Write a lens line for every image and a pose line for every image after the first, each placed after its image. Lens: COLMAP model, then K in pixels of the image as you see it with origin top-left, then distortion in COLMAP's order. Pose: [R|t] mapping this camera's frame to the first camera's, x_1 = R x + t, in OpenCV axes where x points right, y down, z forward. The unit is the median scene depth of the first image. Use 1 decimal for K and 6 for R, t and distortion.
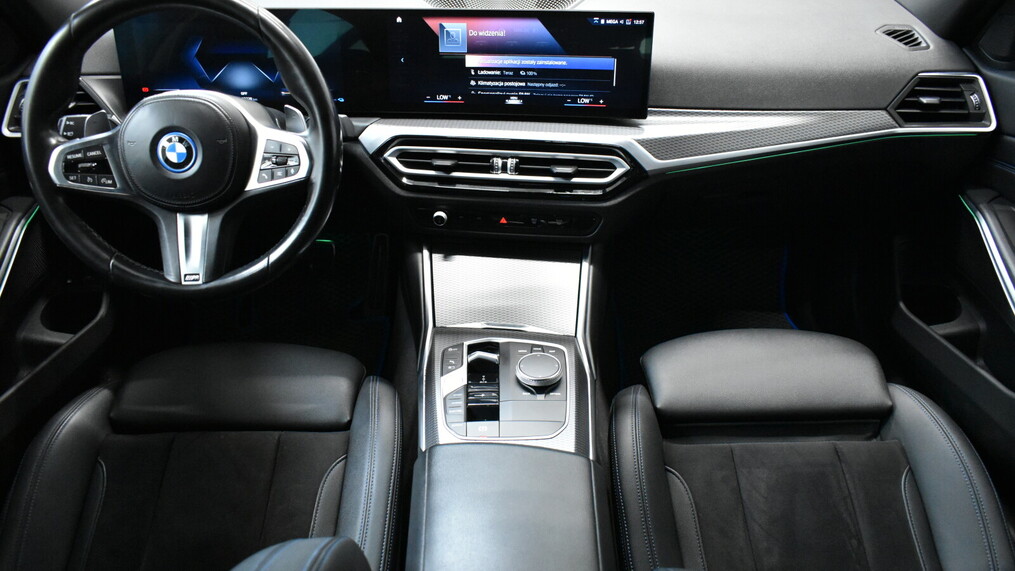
lens RADIAL K [[791.3, 0, 507.5], [0, 791.3, 285.5], [0, 0, 1]] dist [-0.012992, -0.000723]
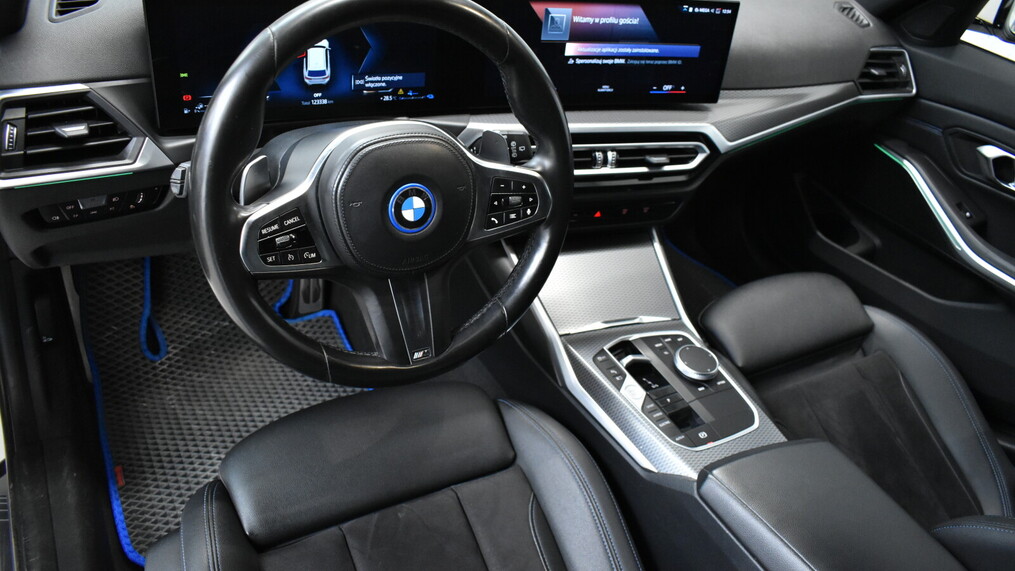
lens RADIAL K [[791.3, 0, 507.5], [0, 791.3, 285.5], [0, 0, 1]] dist [-0.012992, -0.000723]
pose [[0.854572, -0.173555, 0.489475, -0.614408], [0.097051, 0.979272, 0.177783, -0.186936], [-0.510184, -0.104425, 0.853702, 0.223942]]
